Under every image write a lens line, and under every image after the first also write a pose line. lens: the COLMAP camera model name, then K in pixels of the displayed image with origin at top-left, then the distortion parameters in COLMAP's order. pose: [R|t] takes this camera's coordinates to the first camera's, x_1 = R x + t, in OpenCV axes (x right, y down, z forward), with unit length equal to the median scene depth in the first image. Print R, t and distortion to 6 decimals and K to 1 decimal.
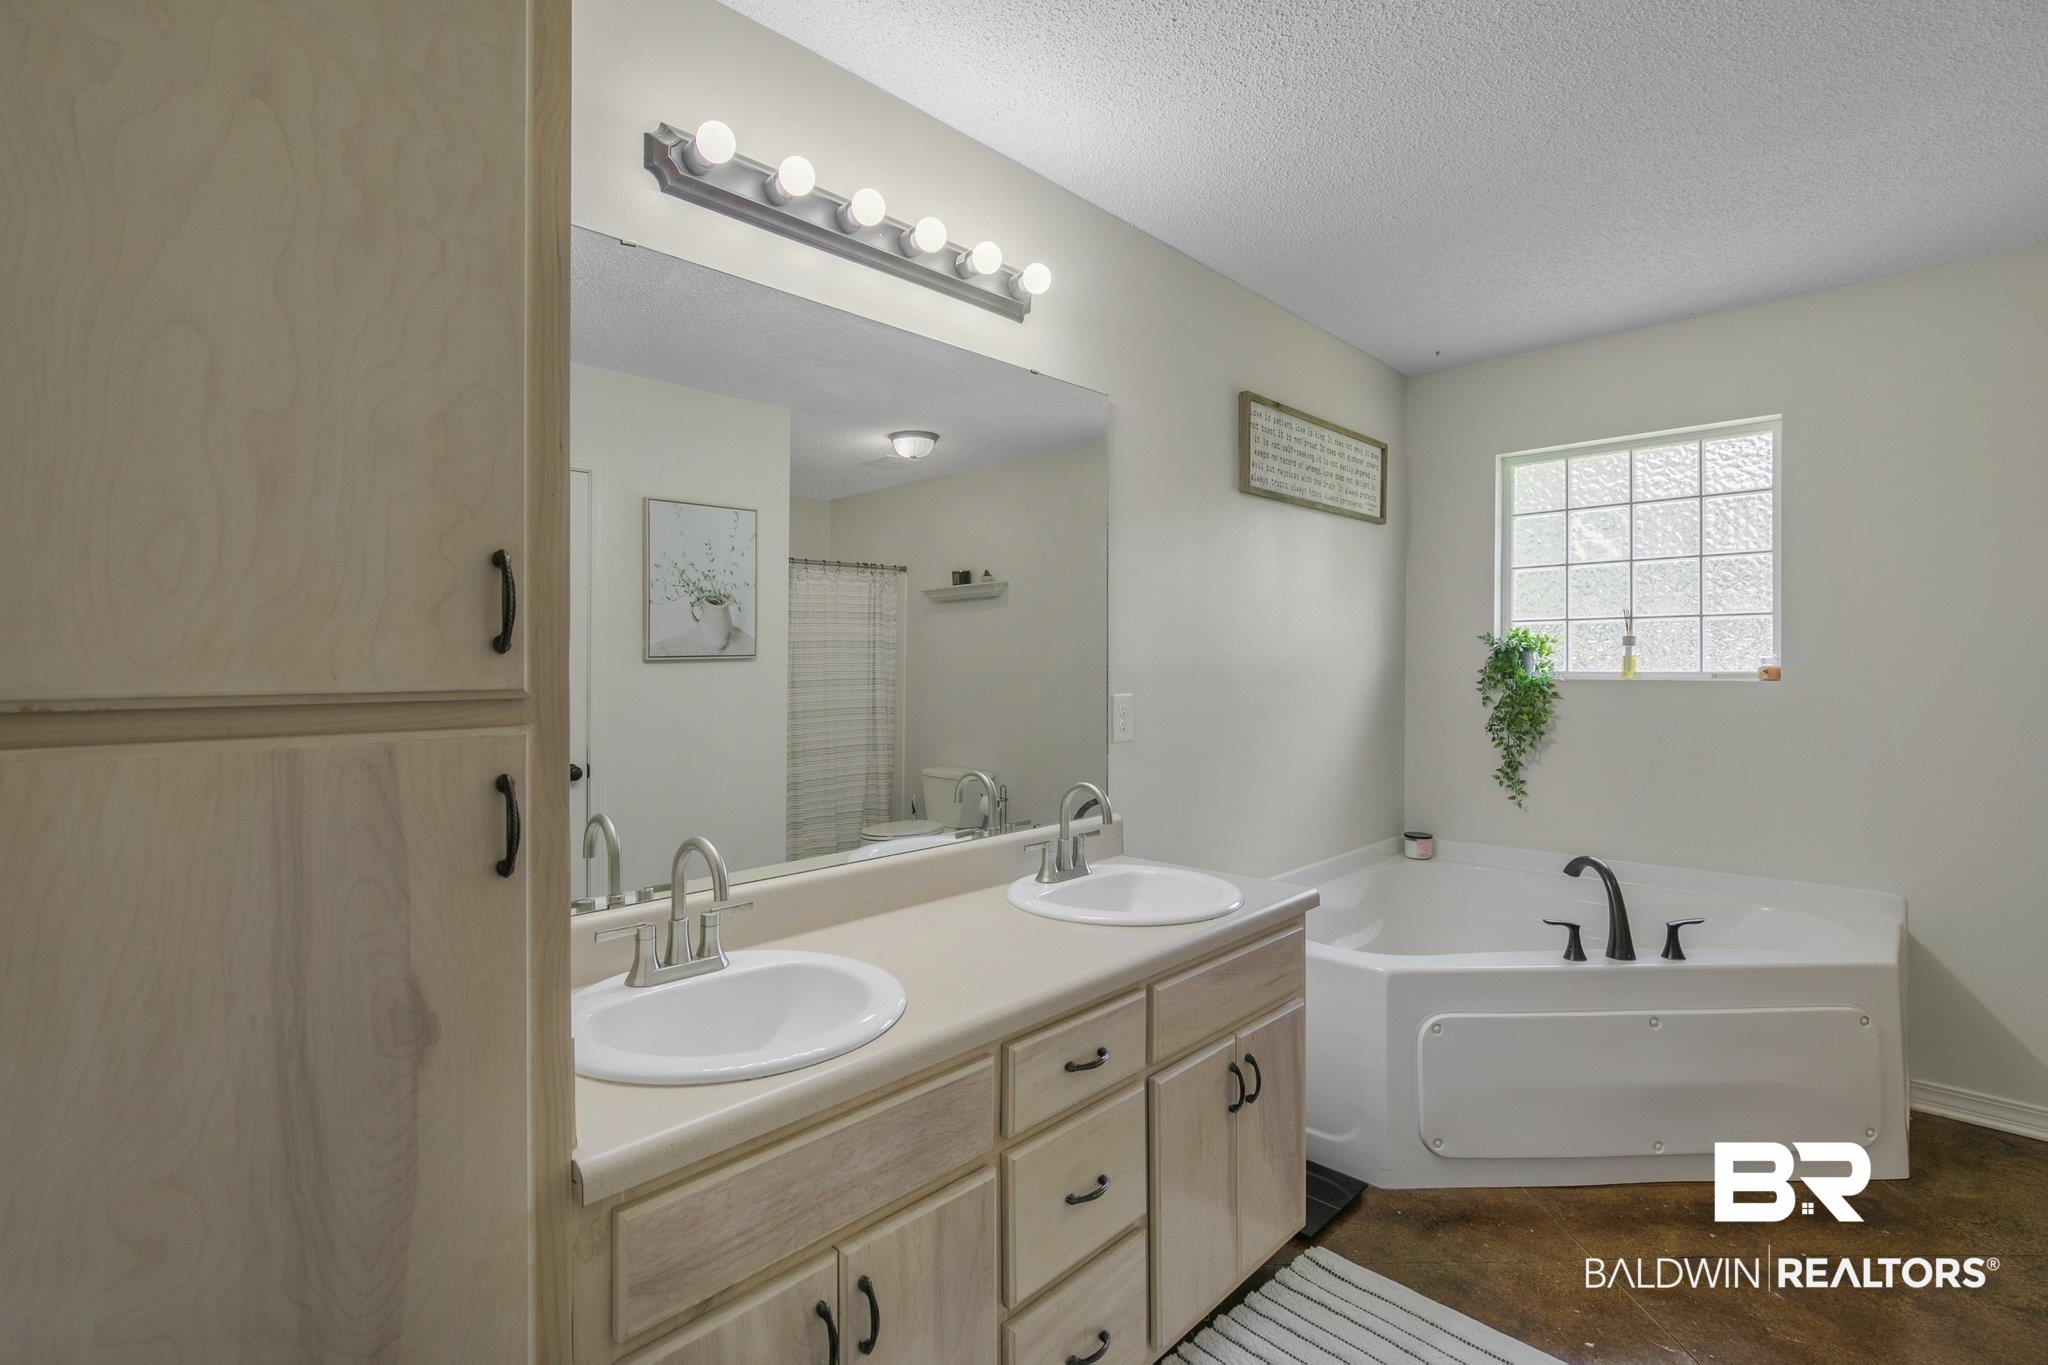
lens RADIAL K [[944.1, 0, 1022.0], [0, 944.1, 671.6], [0, 0, 1]] dist [-0.006009, 0.000107]
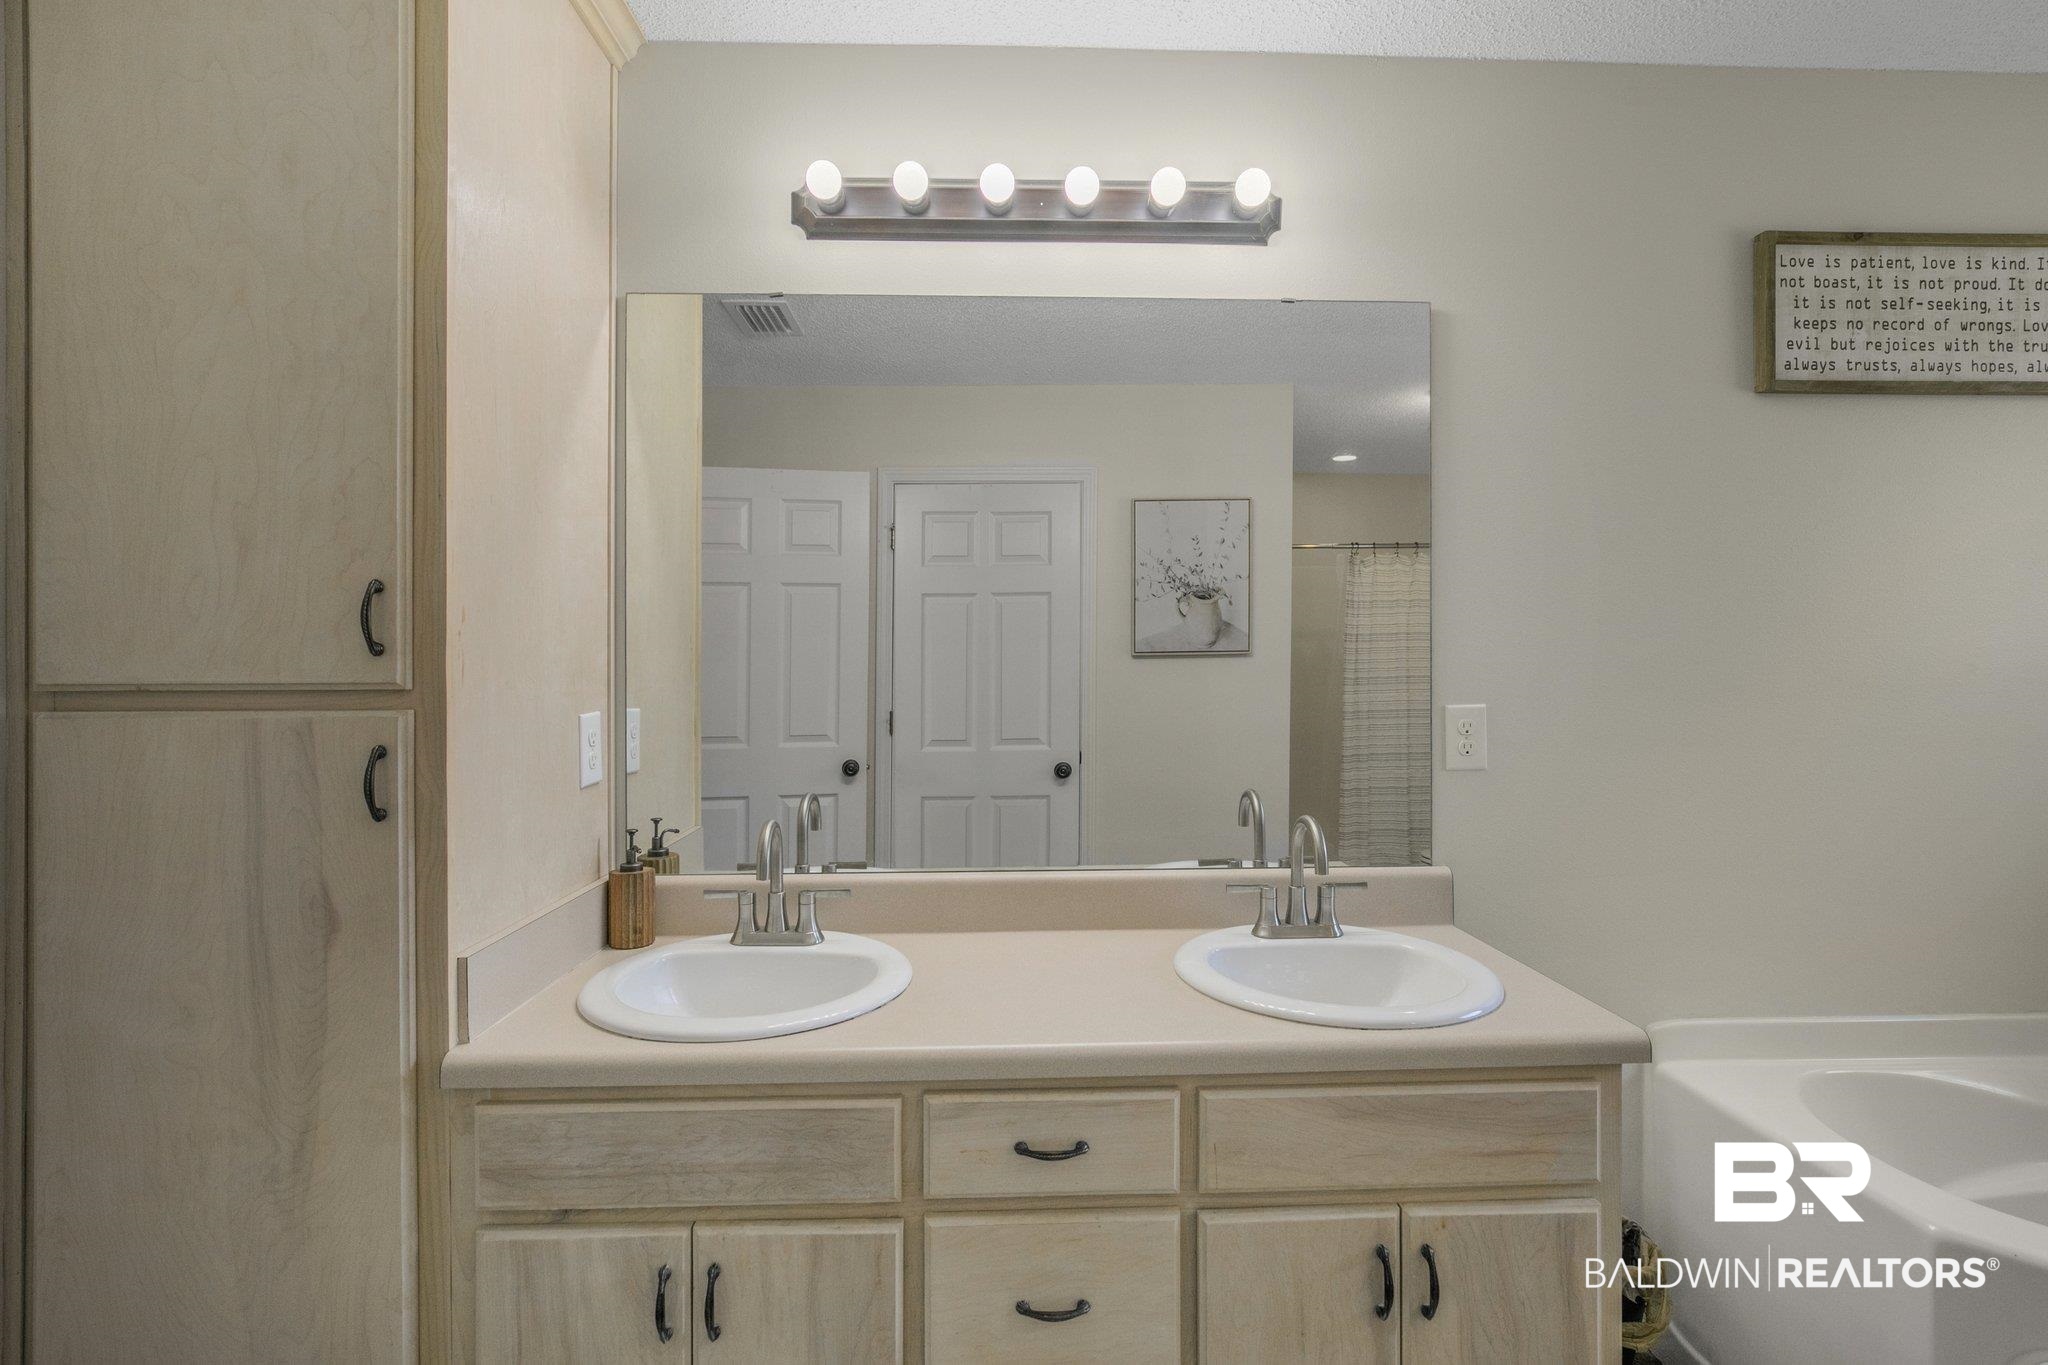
lens RADIAL K [[966.3, 0, 1022.0], [0, 966.3, 660.7], [0, 0, 1]] dist [-0.008502, -0.000657]
pose [[0.721463, 0.004335, -0.692440, 0.378685], [-0.007578, 0.999970, -0.001635, -0.006329], [0.692412, 0.006427, 0.721474, 0.225933]]
